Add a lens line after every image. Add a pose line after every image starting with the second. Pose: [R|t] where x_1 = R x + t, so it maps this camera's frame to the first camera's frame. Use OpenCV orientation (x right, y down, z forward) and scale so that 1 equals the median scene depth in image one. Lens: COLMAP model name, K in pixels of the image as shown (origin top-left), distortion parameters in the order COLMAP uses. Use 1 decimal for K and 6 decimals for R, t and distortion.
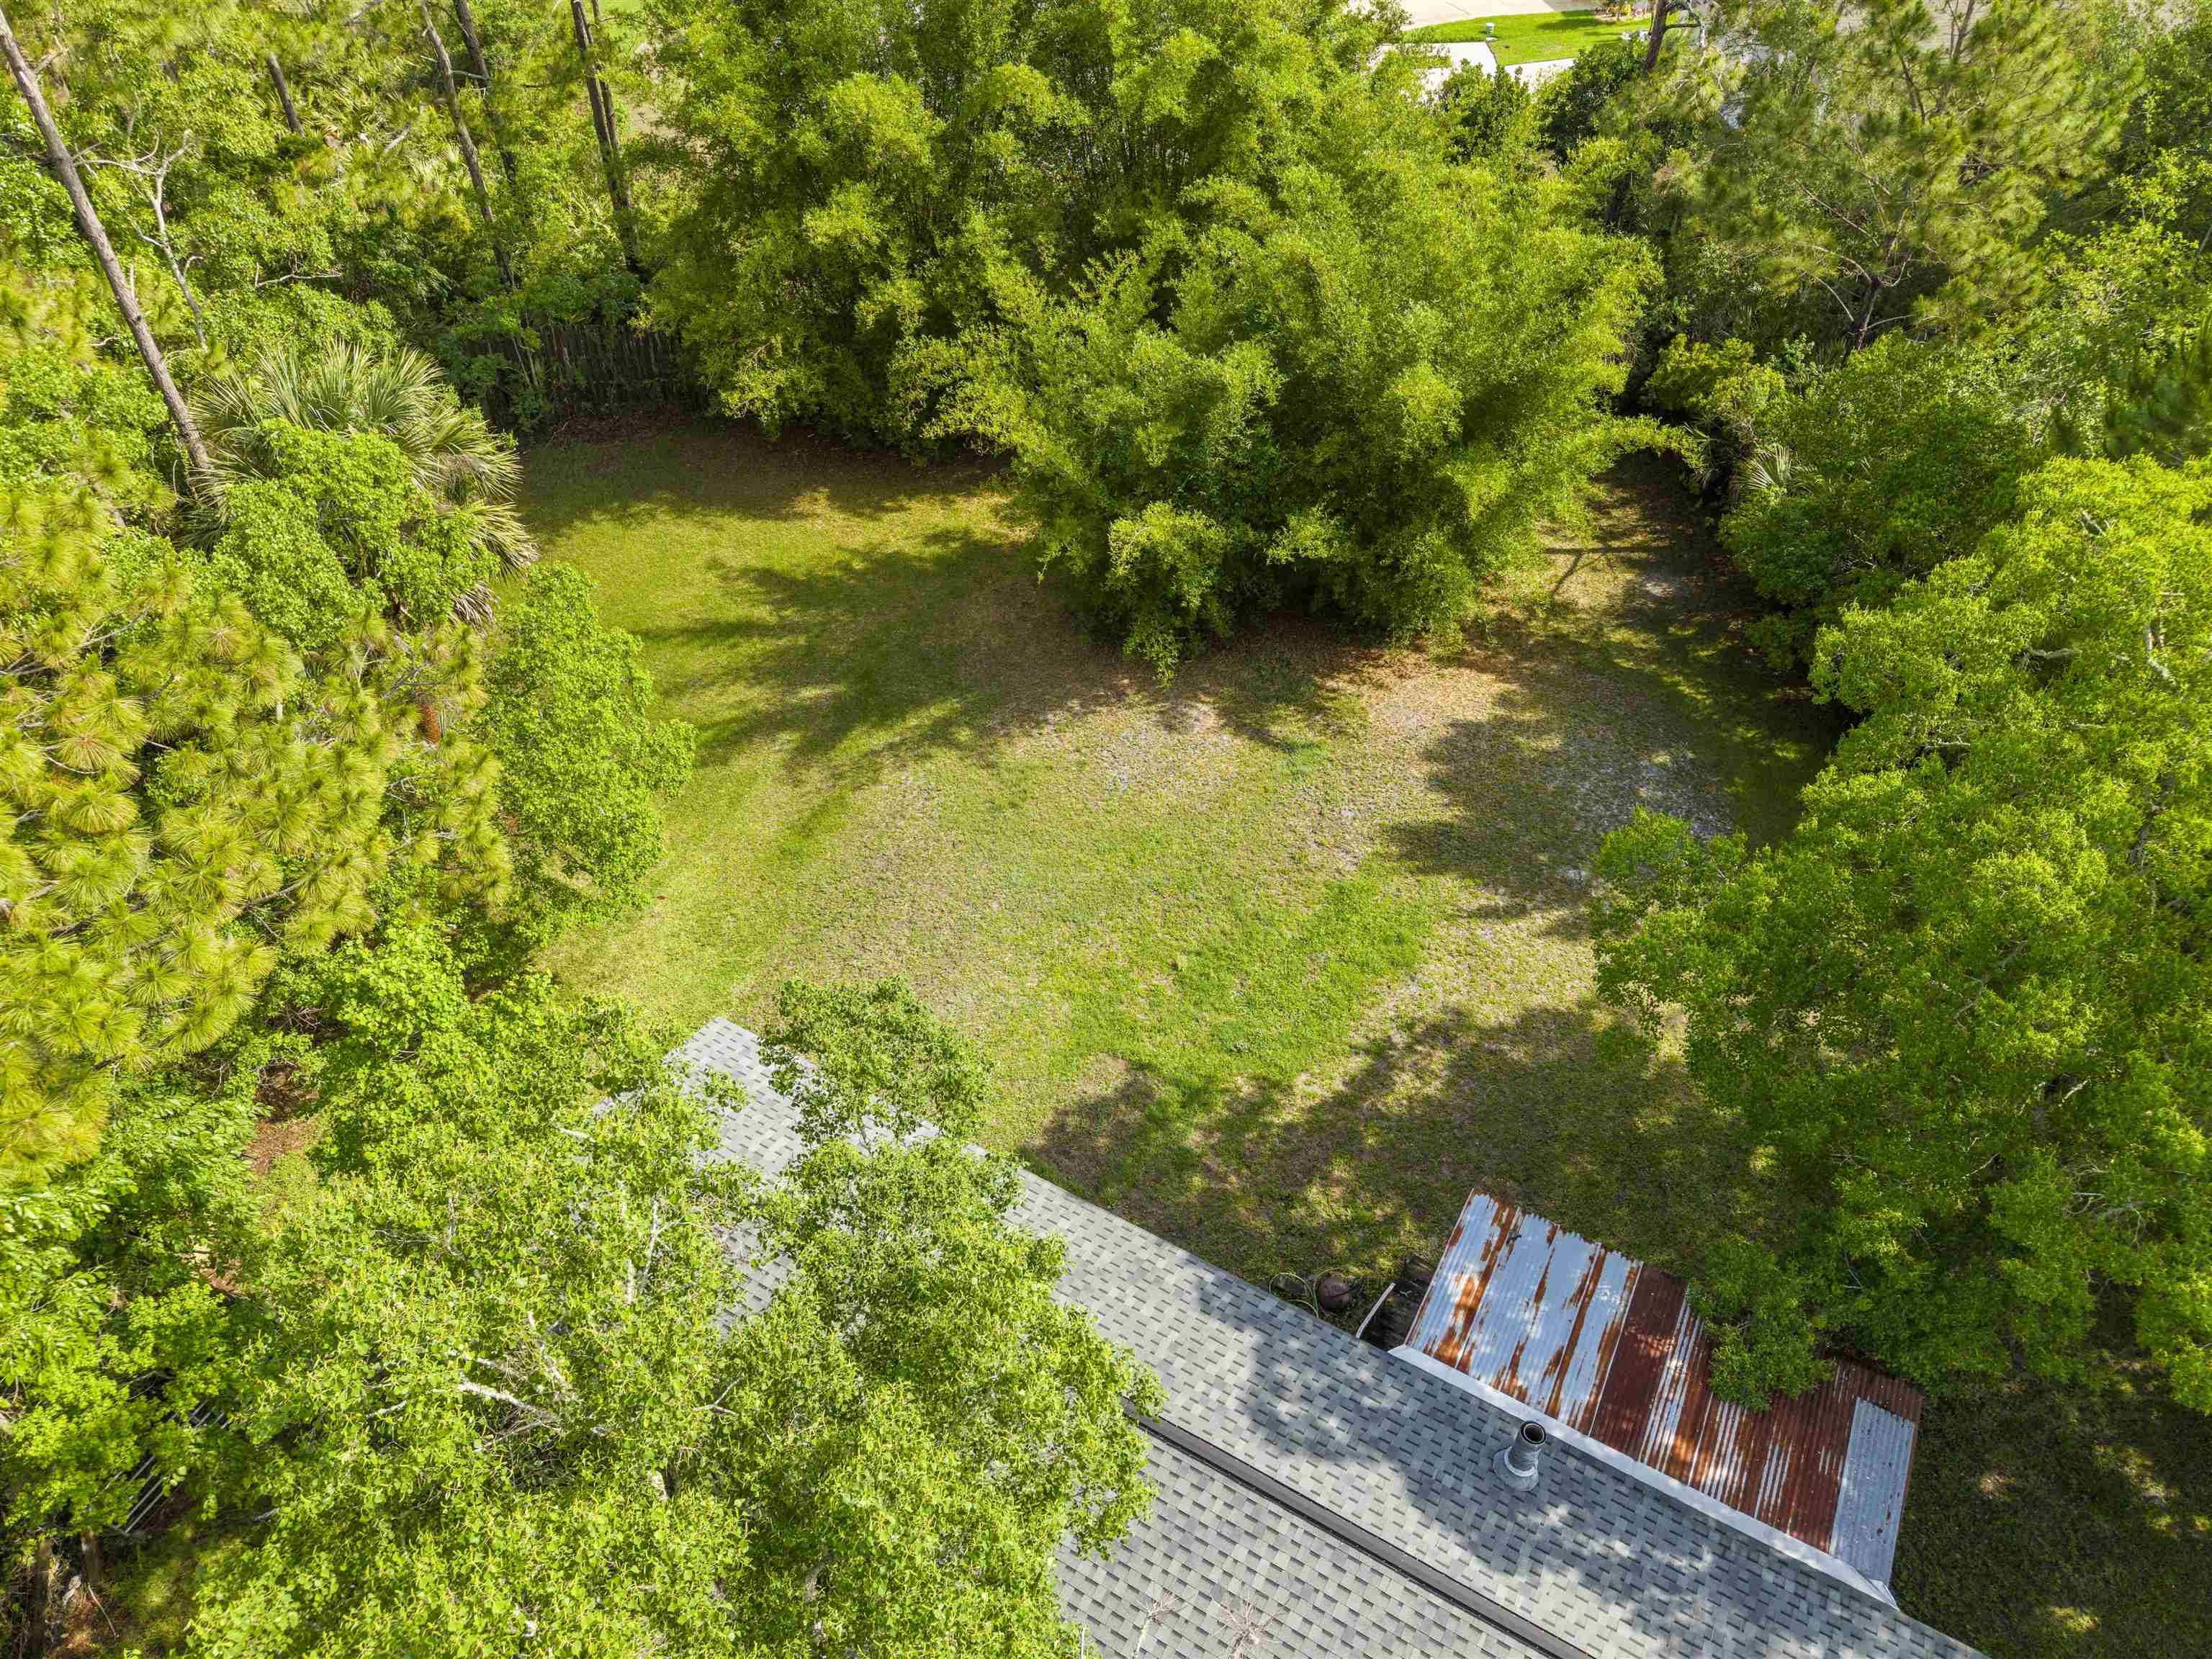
lens RADIAL K [[1471.2, 0, 1096.5], [0, 1471.2, 831.6], [0, 0, 1]] dist [0.027565, -0.024744]
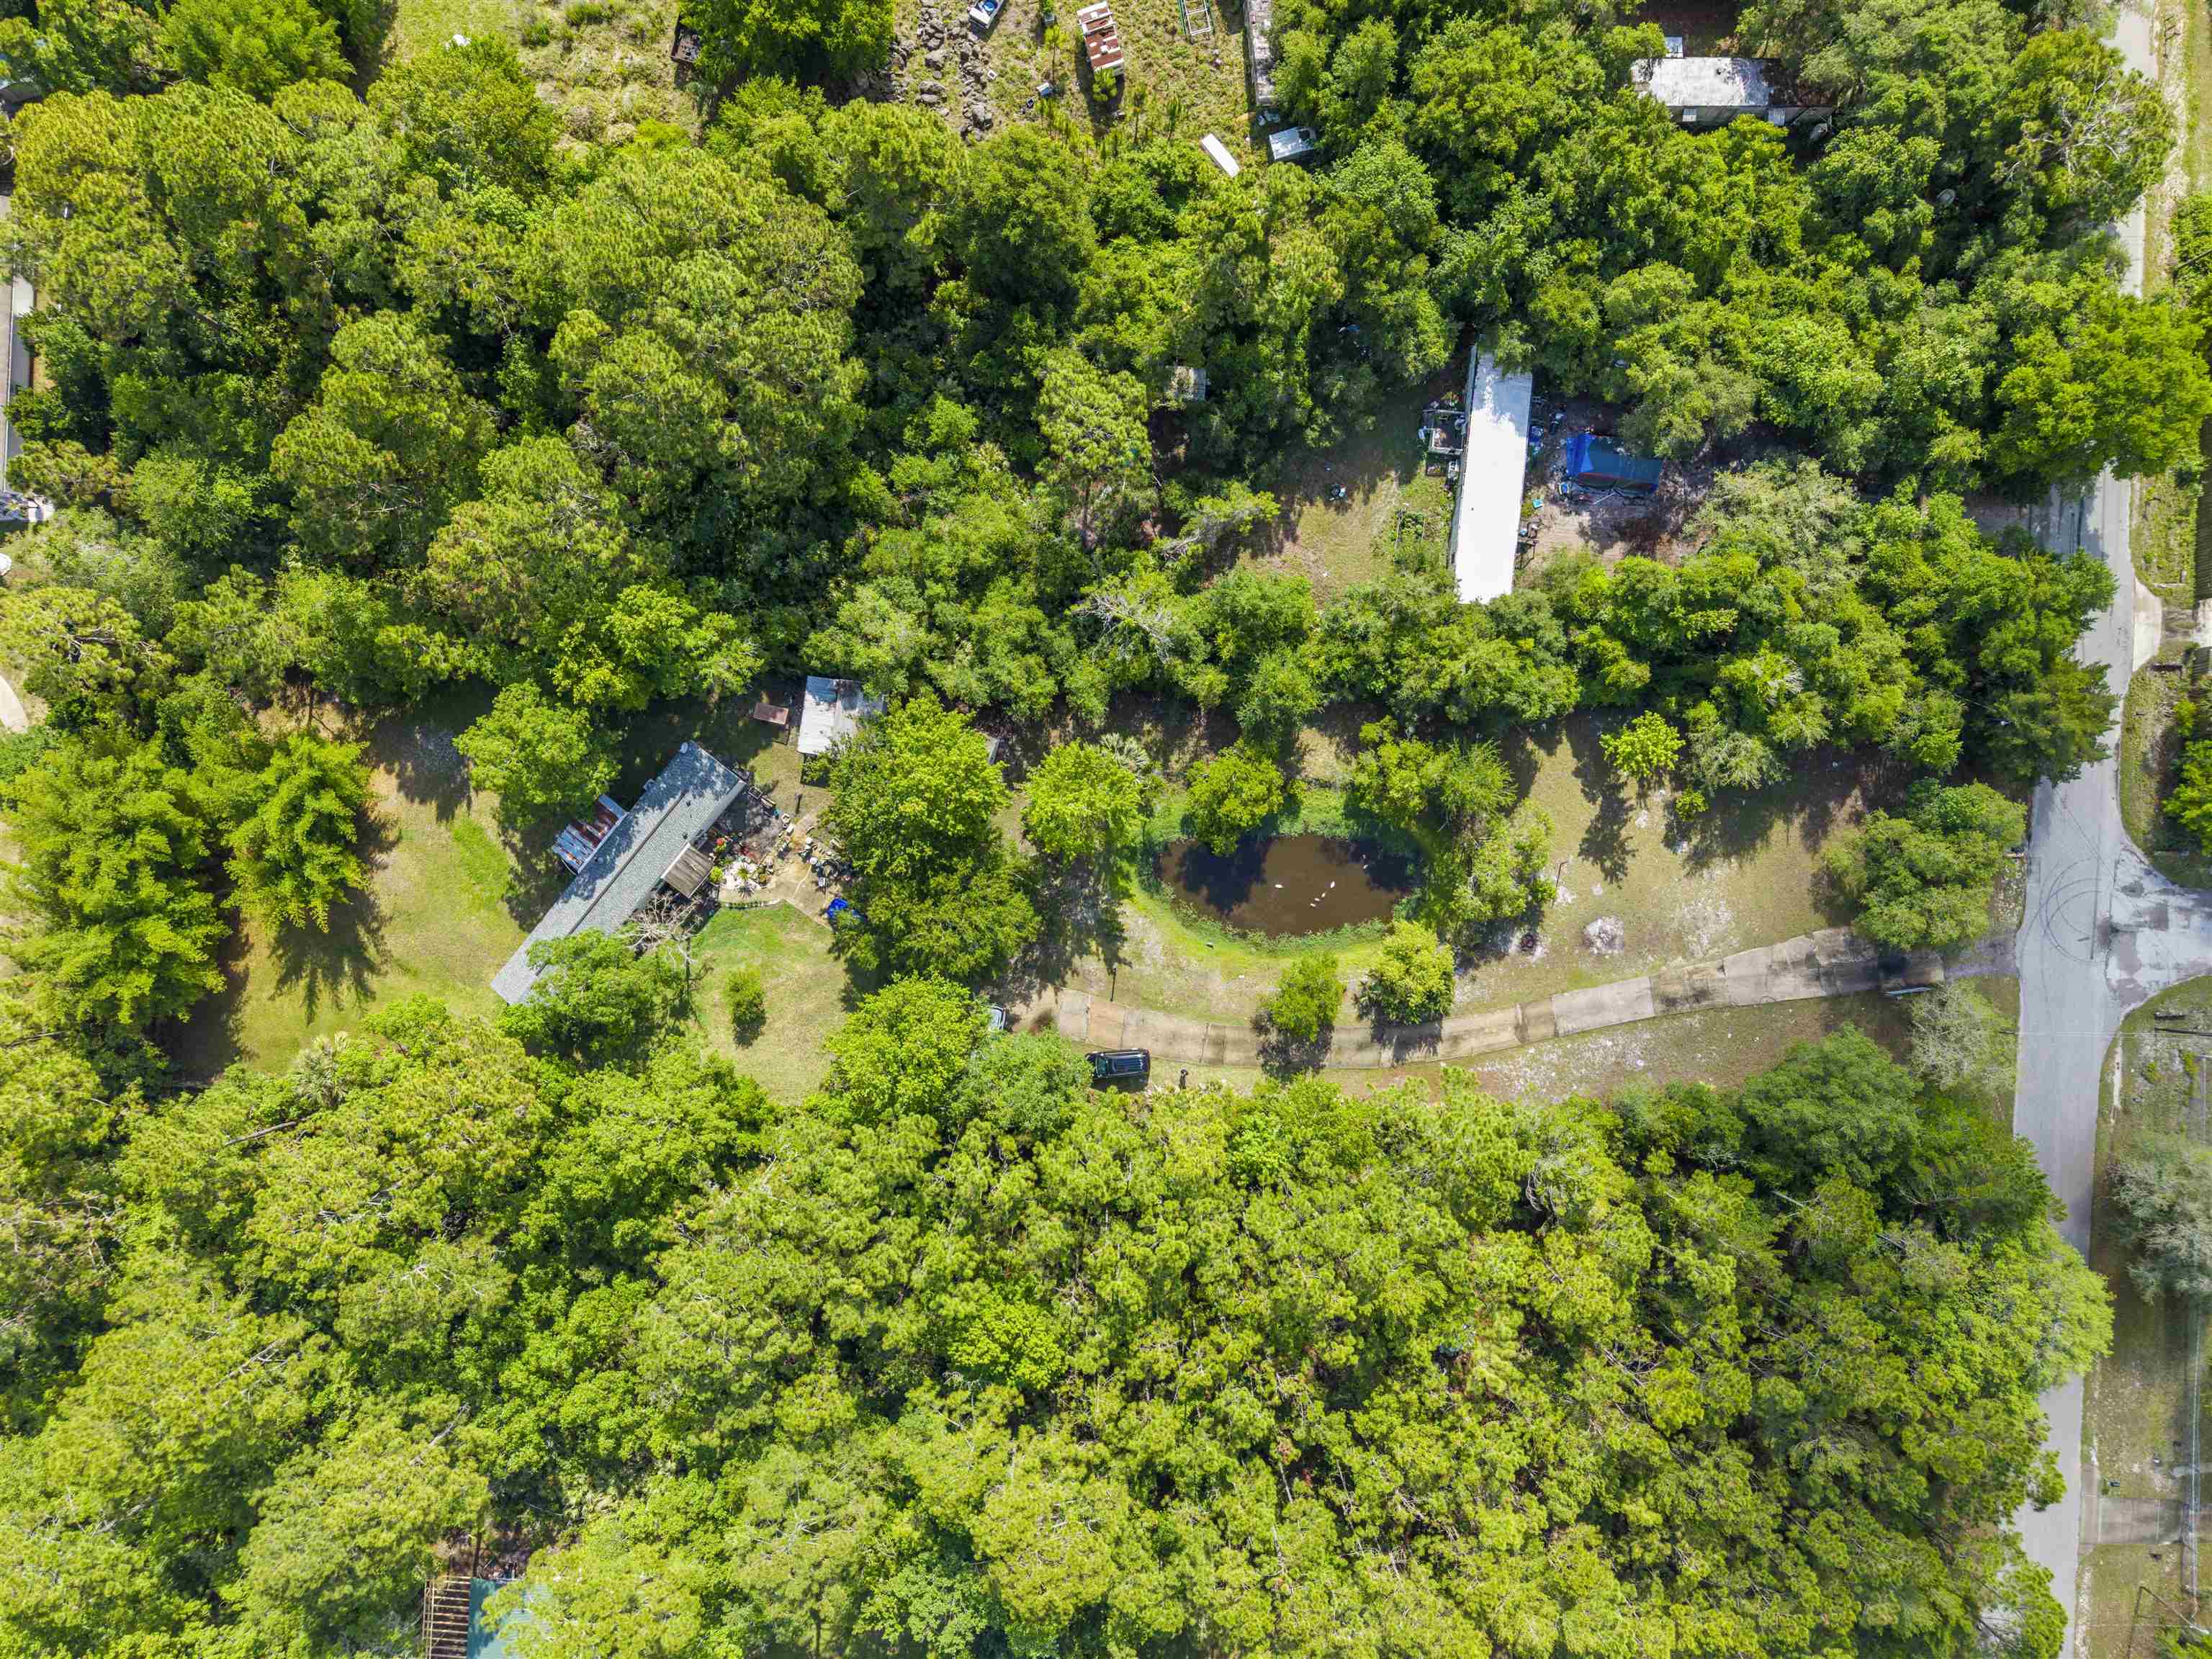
lens RADIAL K [[1471.2, 0, 1102.8], [0, 1471.2, 837.0], [0, 0, 1]] dist [0.027565, -0.024744]
pose [[0.148086, -0.988825, 0.017176, 0.372085], [0.680304, 0.114457, 0.723938, -1.726467], [-0.717814, -0.095521, 0.689651, -3.138821]]
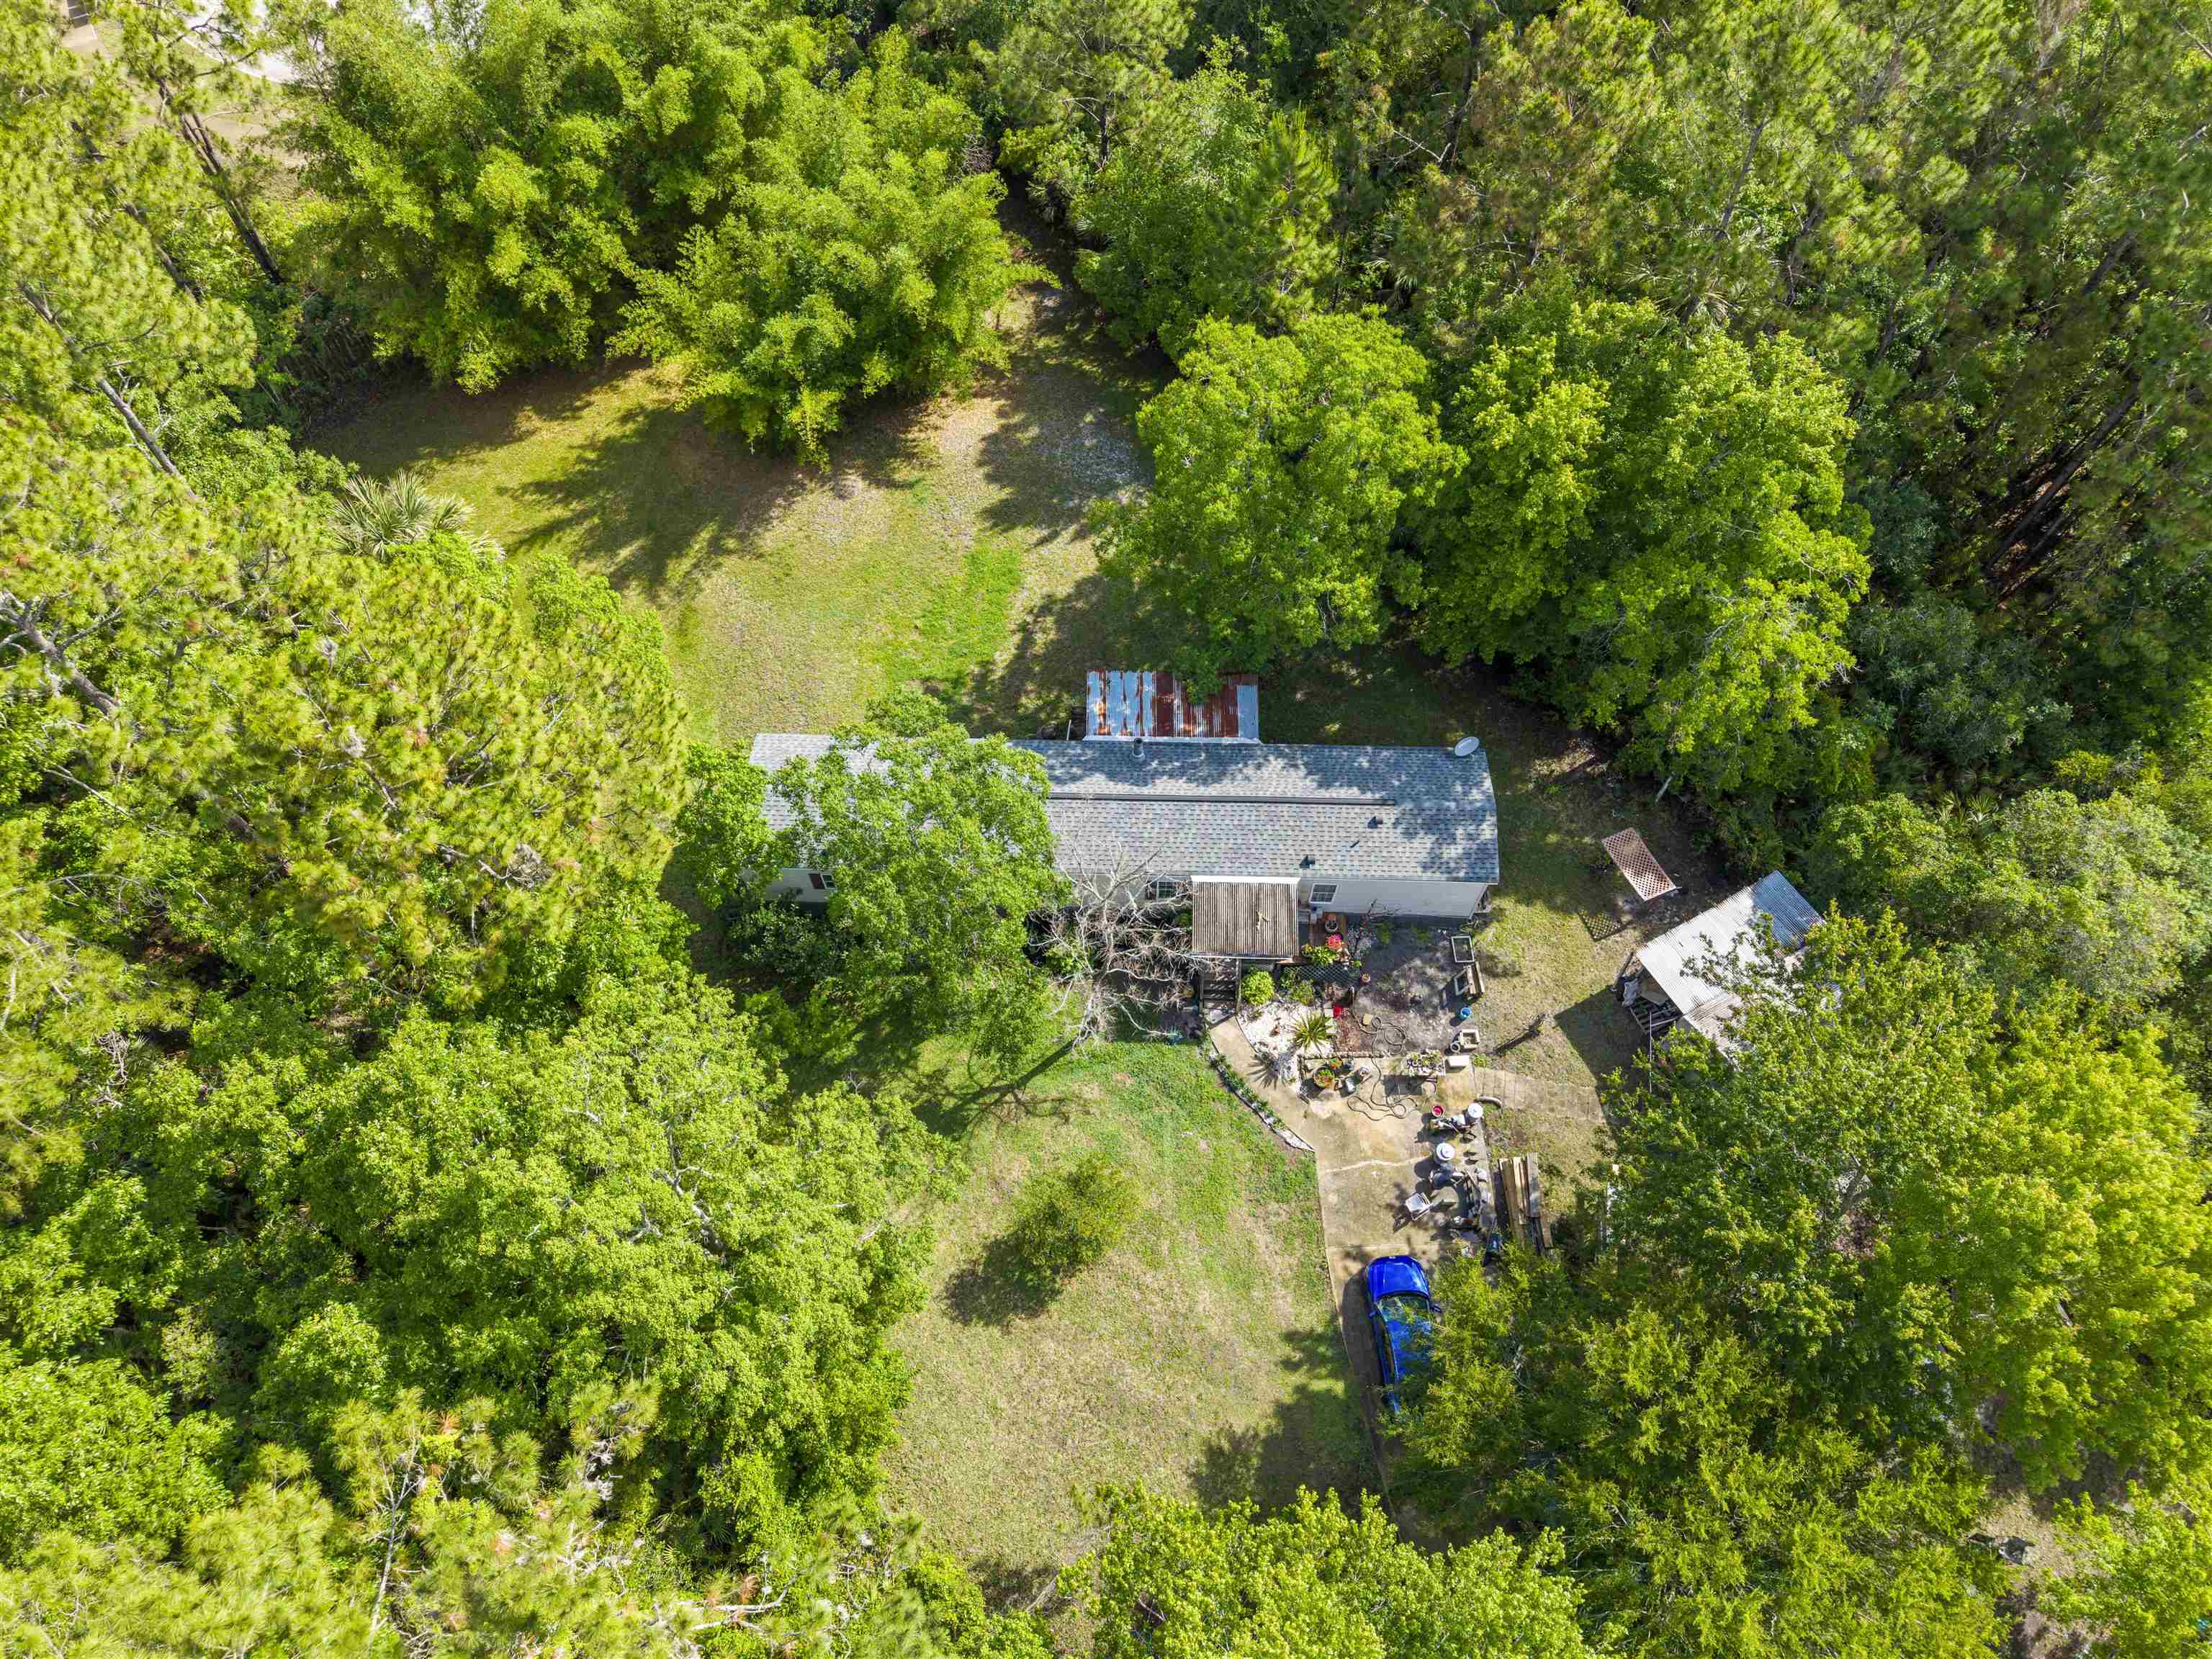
lens RADIAL K [[1471.2, 0, 1122.0], [0, 1471.2, 851.9], [0, 0, 1]] dist [0.027565, -0.024744]
pose [[0.873311, -0.428231, 0.232262, -0.291942], [0.329359, 0.870297, 0.366205, -0.278073], [-0.358957, -0.243313, 0.901082, -0.967358]]
